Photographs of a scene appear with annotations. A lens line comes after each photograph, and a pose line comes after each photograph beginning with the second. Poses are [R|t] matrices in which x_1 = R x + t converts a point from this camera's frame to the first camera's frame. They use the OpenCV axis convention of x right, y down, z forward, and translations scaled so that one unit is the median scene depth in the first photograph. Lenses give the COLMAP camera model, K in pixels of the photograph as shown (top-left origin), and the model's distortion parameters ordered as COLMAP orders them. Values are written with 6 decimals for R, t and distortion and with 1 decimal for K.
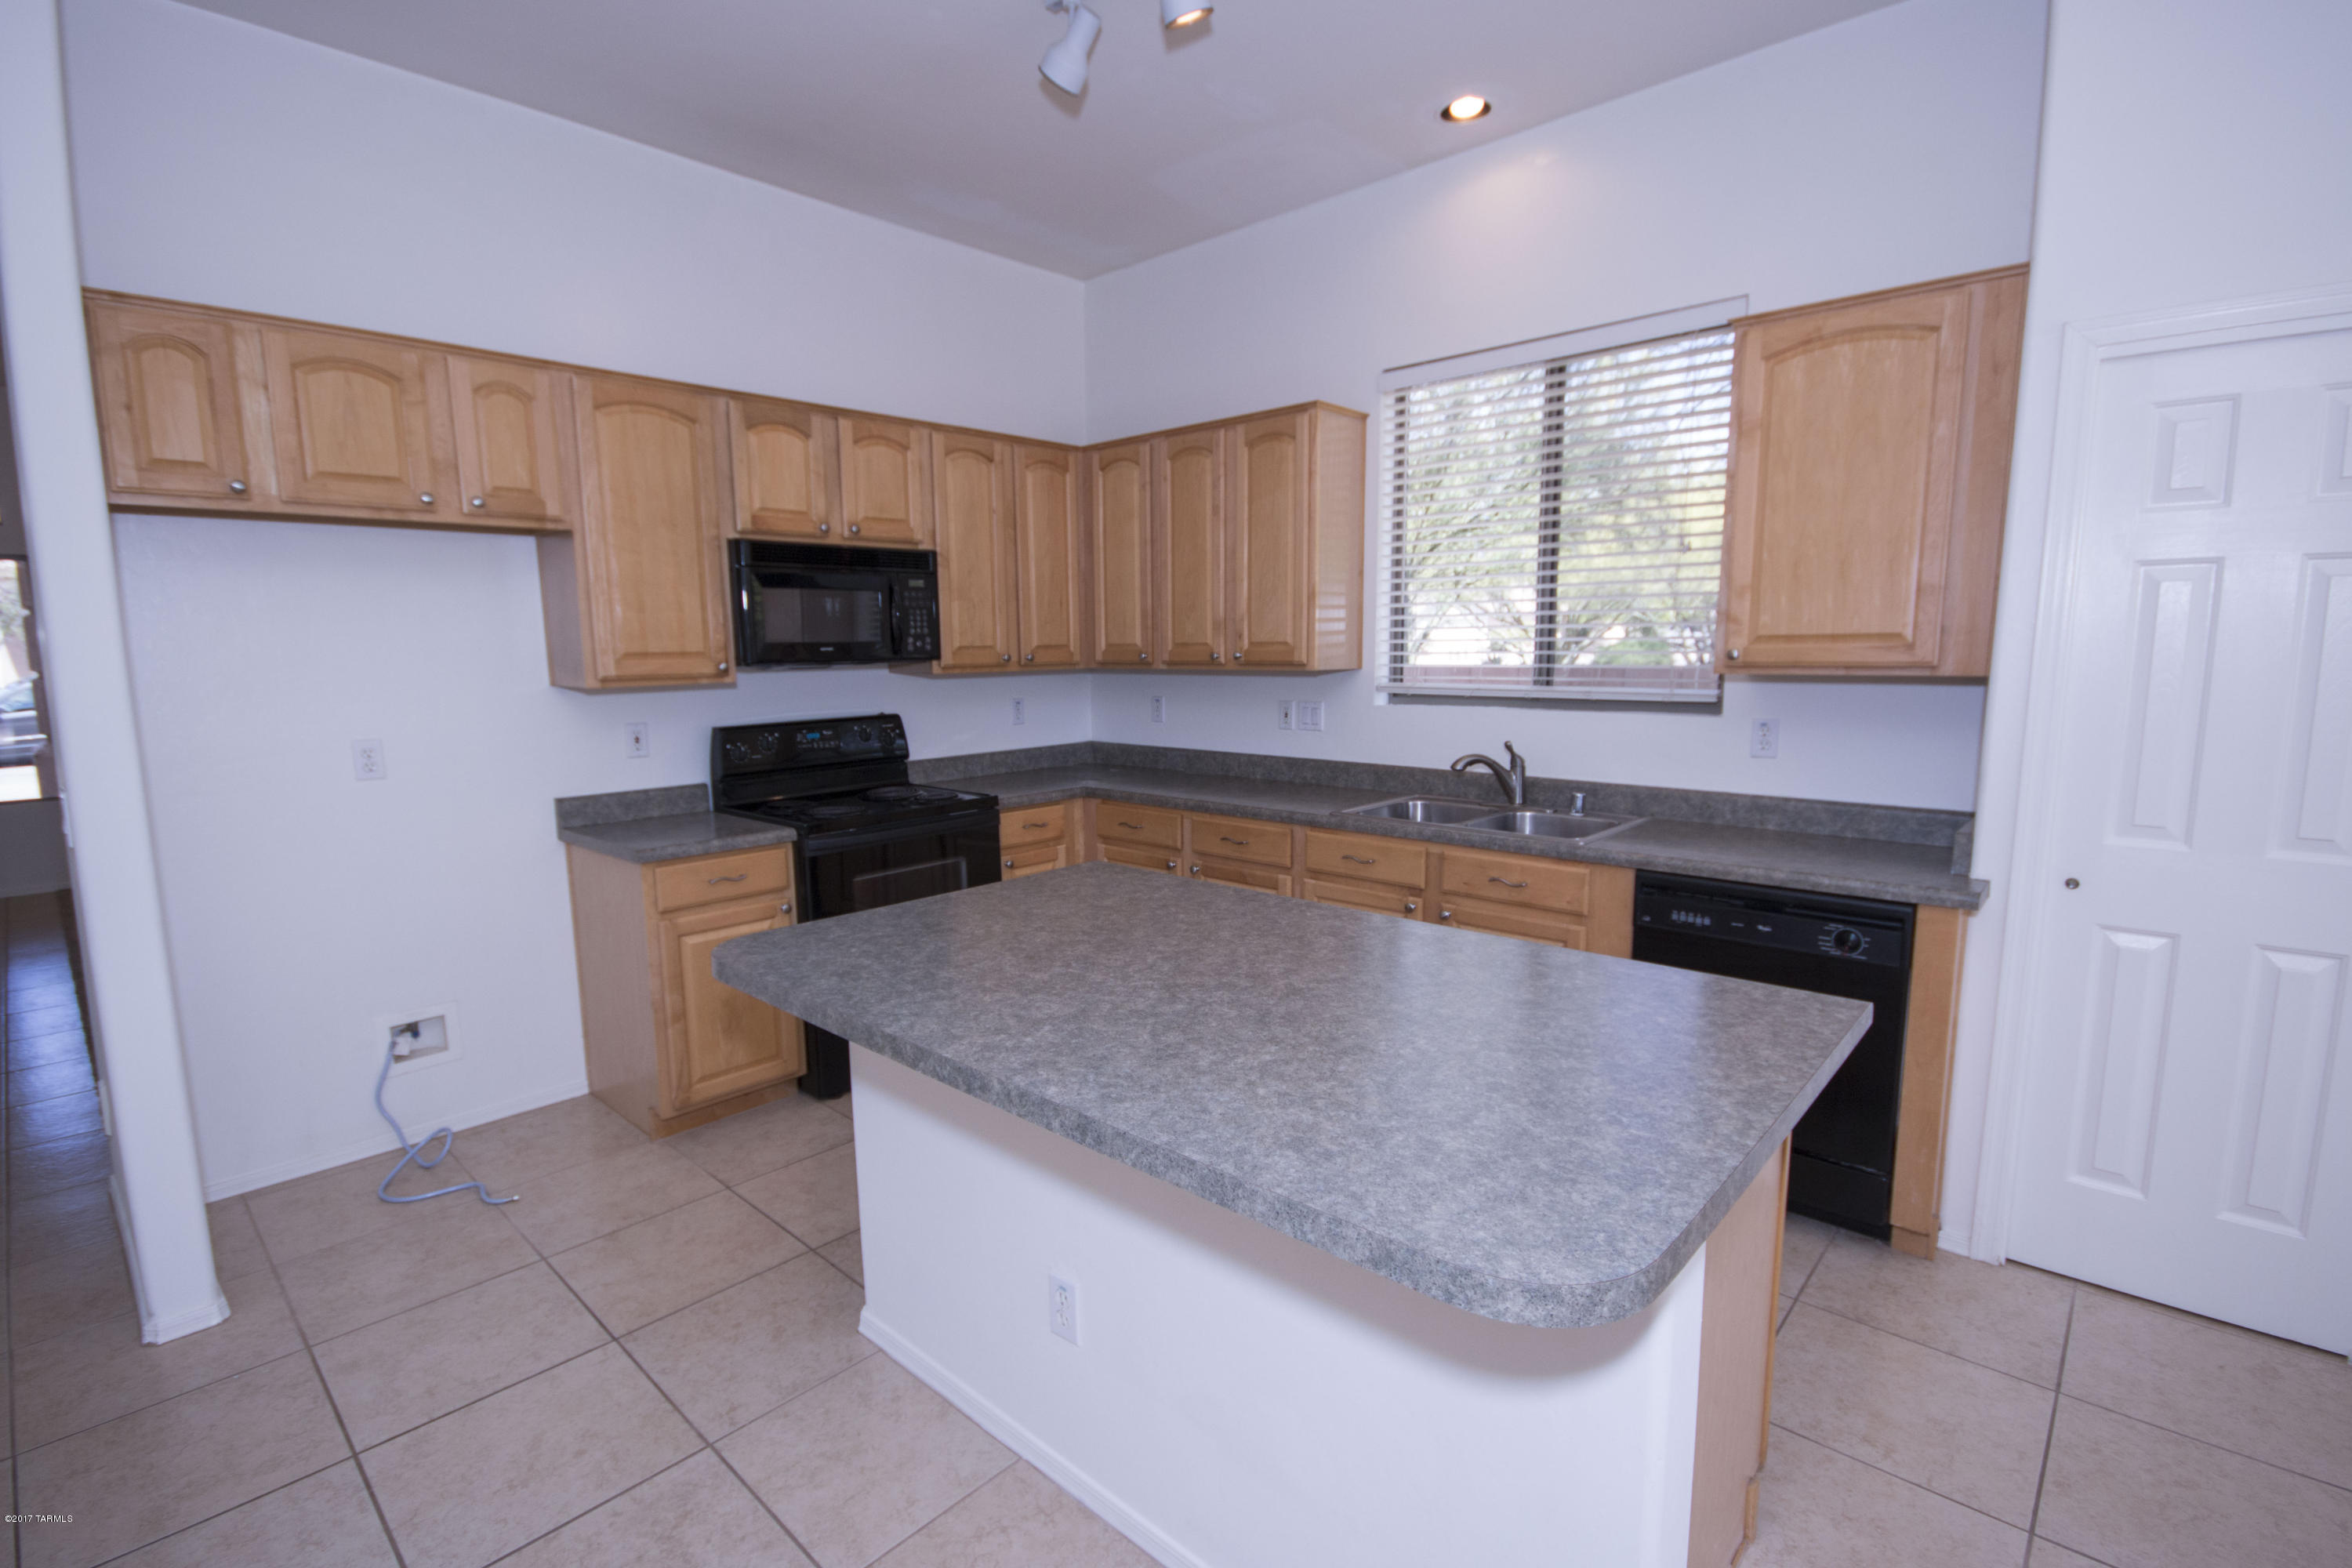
lens RADIAL K [[1079.4, 0, 1171.6], [0, 1079.4, 797.0], [0, 0, 1]] dist [0.005235, -0.007934]
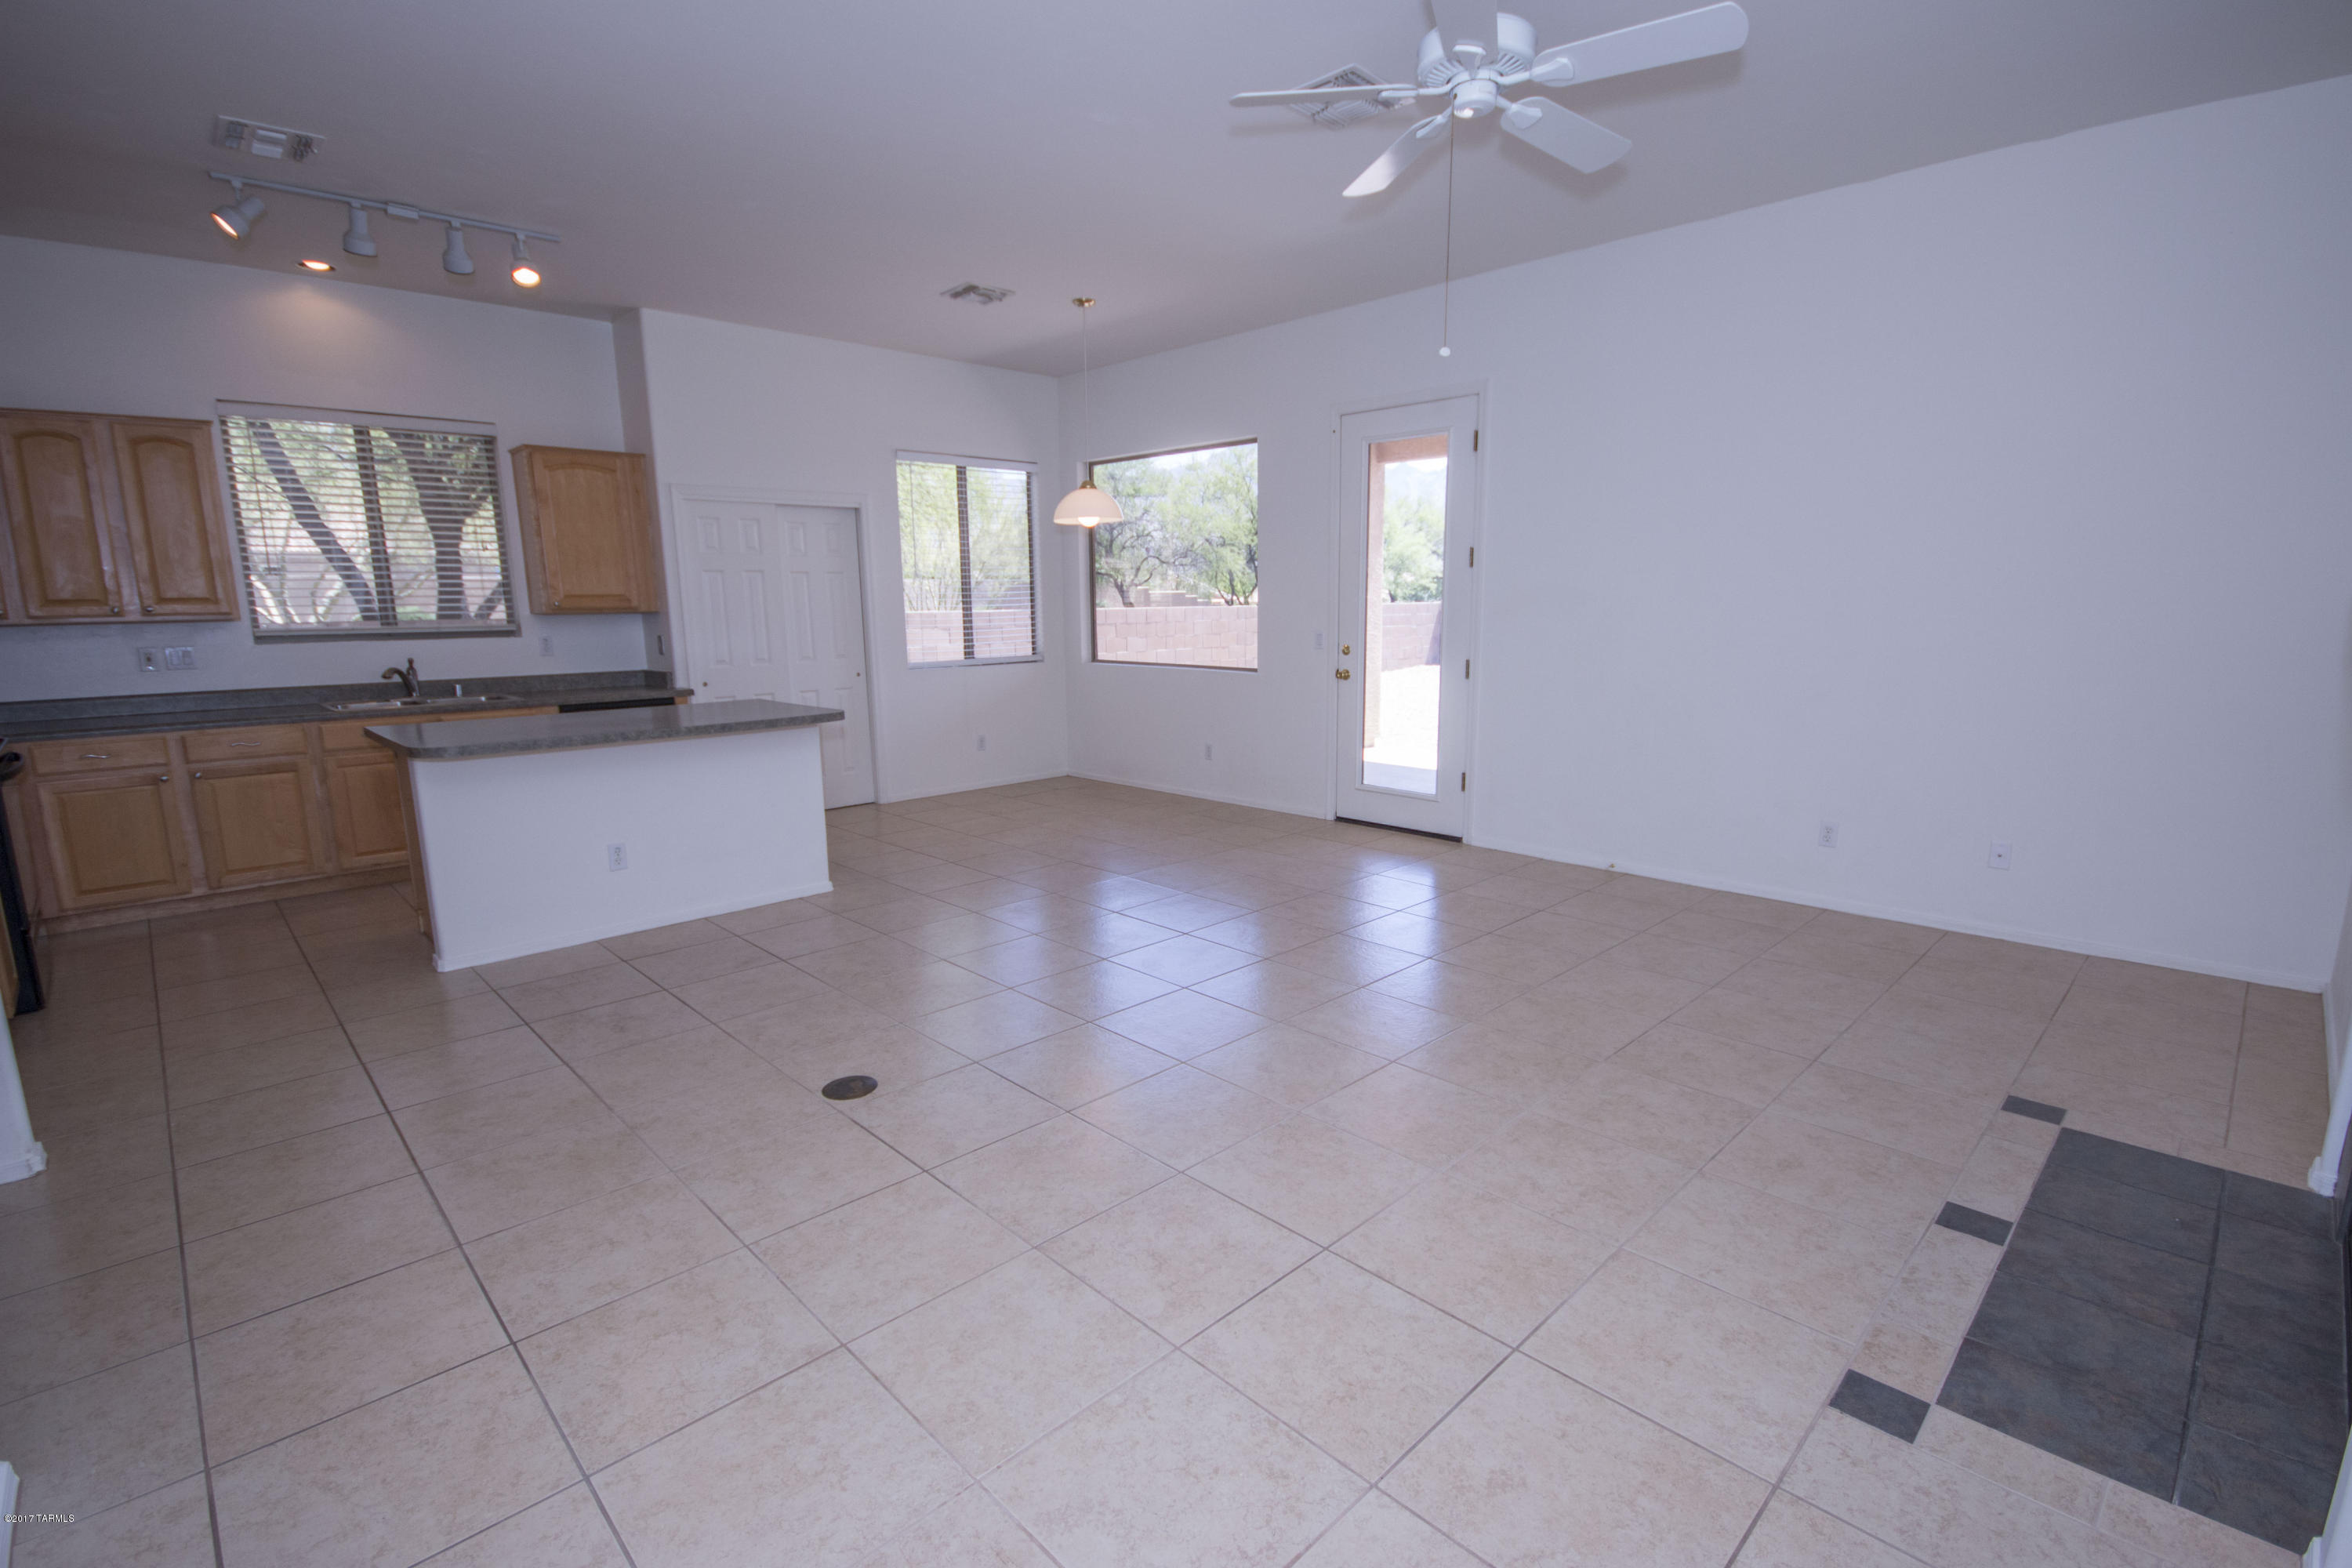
lens RADIAL K [[1079.4, 0, 1177.3], [0, 1079.4, 792.9], [0, 0, 1]] dist [0.005235, -0.007934]
pose [[0.048906, -0.166766, 0.984783, -1.376897], [0.151239, 0.975831, 0.157739, 0.070352], [-0.987287, 0.141223, 0.072946, -0.273092]]
